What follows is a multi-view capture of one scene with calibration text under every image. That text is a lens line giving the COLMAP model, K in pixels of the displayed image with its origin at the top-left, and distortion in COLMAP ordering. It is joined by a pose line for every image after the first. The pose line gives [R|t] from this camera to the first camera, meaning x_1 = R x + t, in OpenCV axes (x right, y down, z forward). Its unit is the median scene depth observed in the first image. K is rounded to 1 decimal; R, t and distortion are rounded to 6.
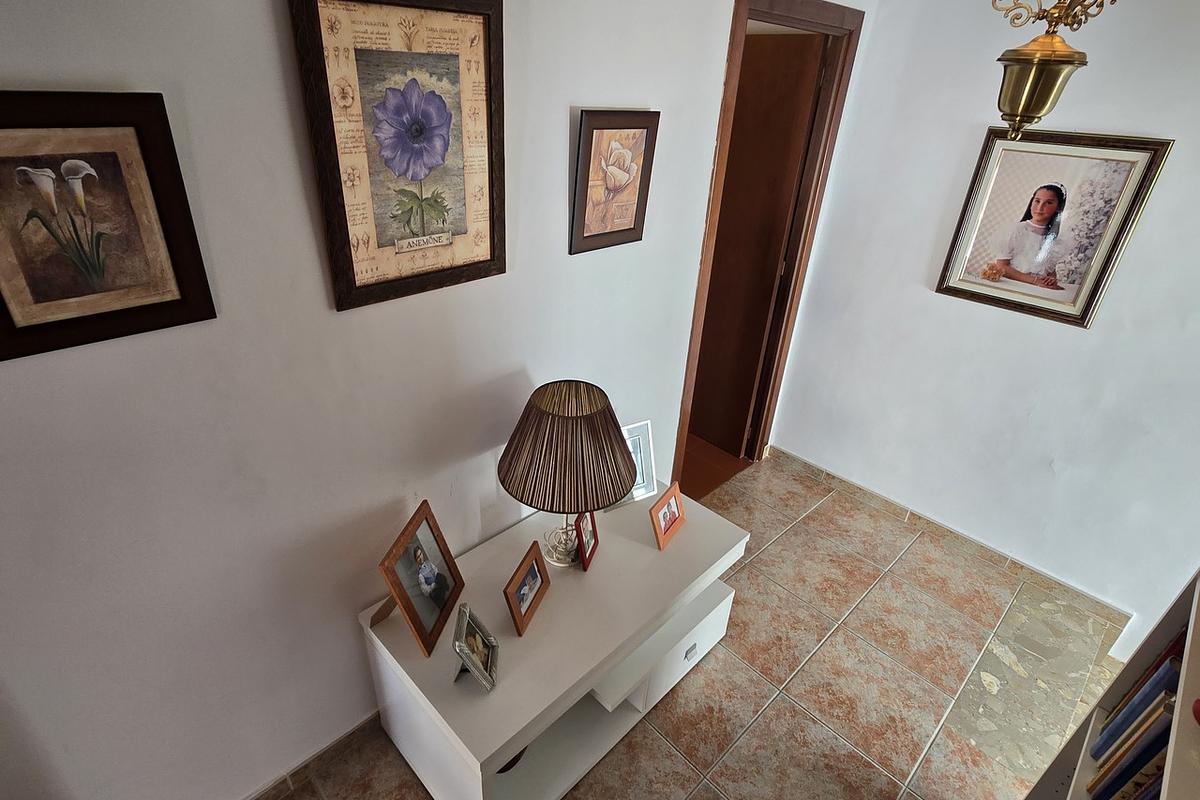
lens RADIAL K [[605.3, 0, 603.5], [0, 605.3, 403.2], [0, 0, 1]] dist [0.005901, -0.004210]
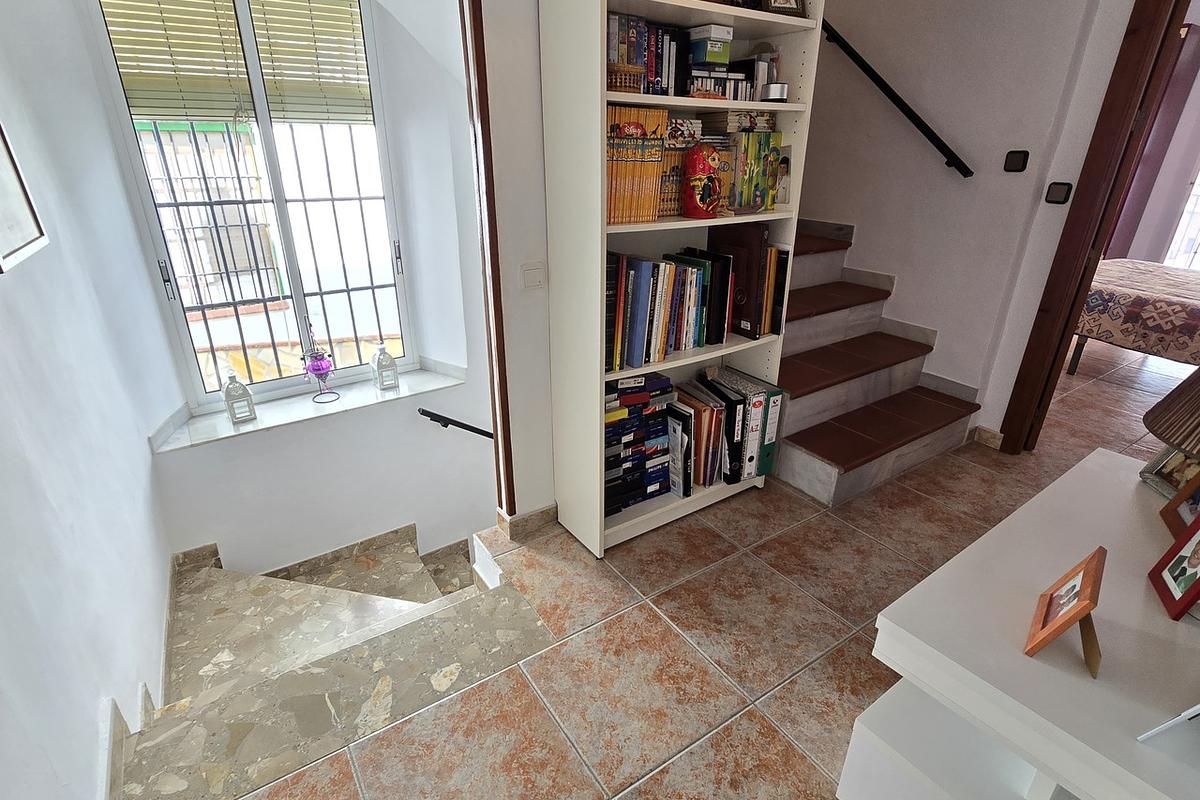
lens RADIAL K [[605.3, 0, 605.6], [0, 605.3, 399.0], [0, 0, 1]] dist [0.005901, -0.004210]
pose [[-0.983210, -0.131245, 0.126782, 0.417768], [0.021818, 0.605234, 0.795749, -0.314033], [-0.181171, 0.785154, -0.592208, 1.169280]]
